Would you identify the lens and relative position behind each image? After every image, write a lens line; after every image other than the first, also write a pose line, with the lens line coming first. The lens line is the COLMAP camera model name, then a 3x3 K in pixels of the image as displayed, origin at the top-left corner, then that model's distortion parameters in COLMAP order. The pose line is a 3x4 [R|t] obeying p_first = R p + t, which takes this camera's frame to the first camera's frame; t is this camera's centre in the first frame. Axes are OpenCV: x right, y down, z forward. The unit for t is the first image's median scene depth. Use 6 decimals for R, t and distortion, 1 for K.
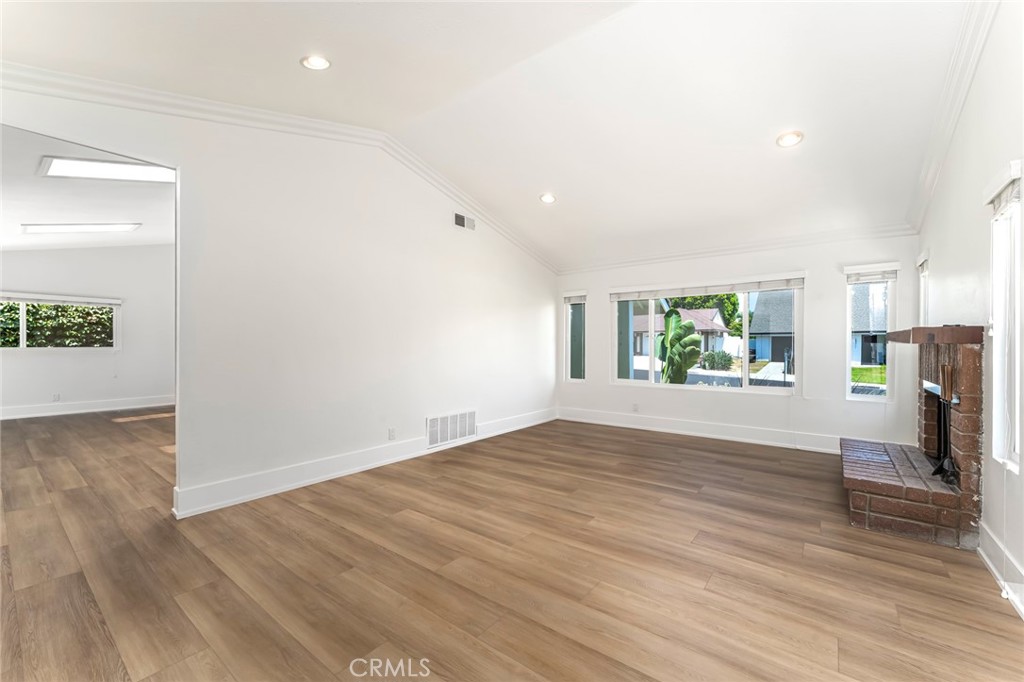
lens RADIAL K [[415.3, 0, 512.8], [0, 415.3, 350.8], [0, 0, 1]] dist [-0.002404, -0.000197]
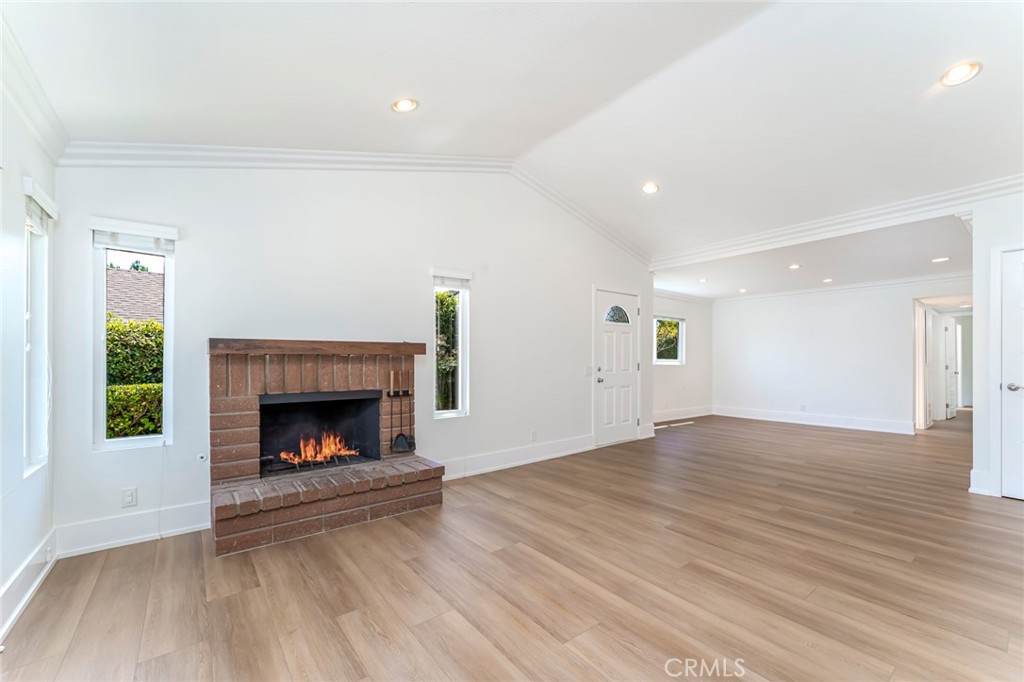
lens RADIAL K [[414.5, 0, 522.0], [0, 414.5, 354.1], [0, 0, 1]] dist [-0.000515, -0.000102]
pose [[-0.972583, 0.000097, 0.232554, 0.276904], [0.001627, 0.999978, 0.006388, -0.020943], [-0.232549, 0.006591, -0.972562, 1.896386]]
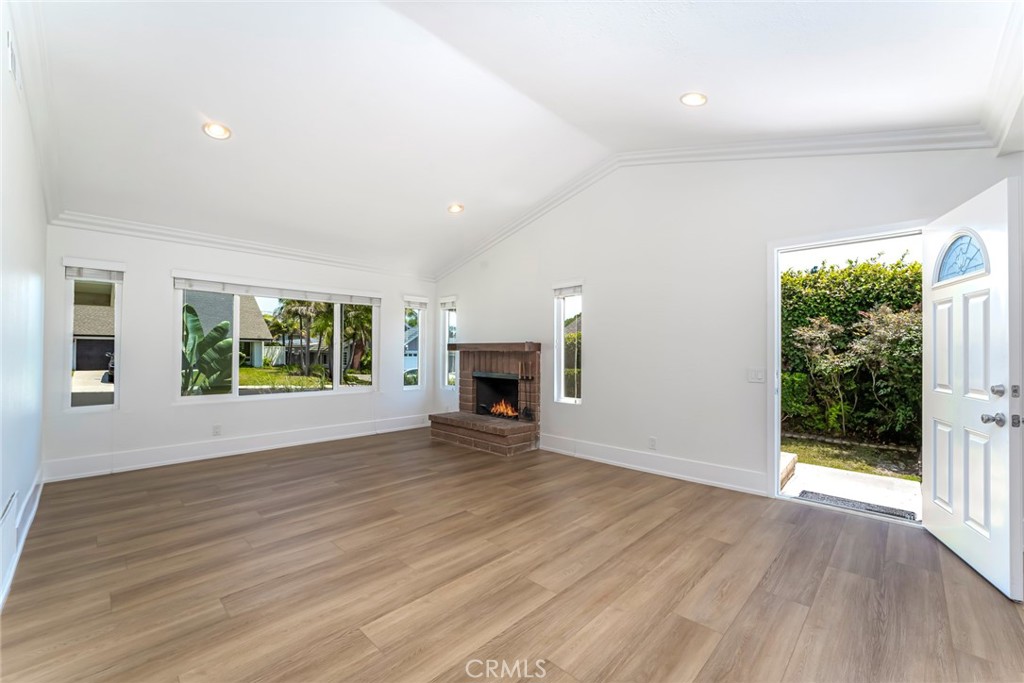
lens RADIAL K [[415.3, 0, 512.8], [0, 415.3, 351.3], [0, 0, 1]] dist [-0.002404, -0.000197]
pose [[0.105471, 0.003603, 0.994416, -0.798283], [0.007780, 0.999960, -0.004448, -0.005781], [-0.994392, 0.008206, 0.105439, 0.706569]]
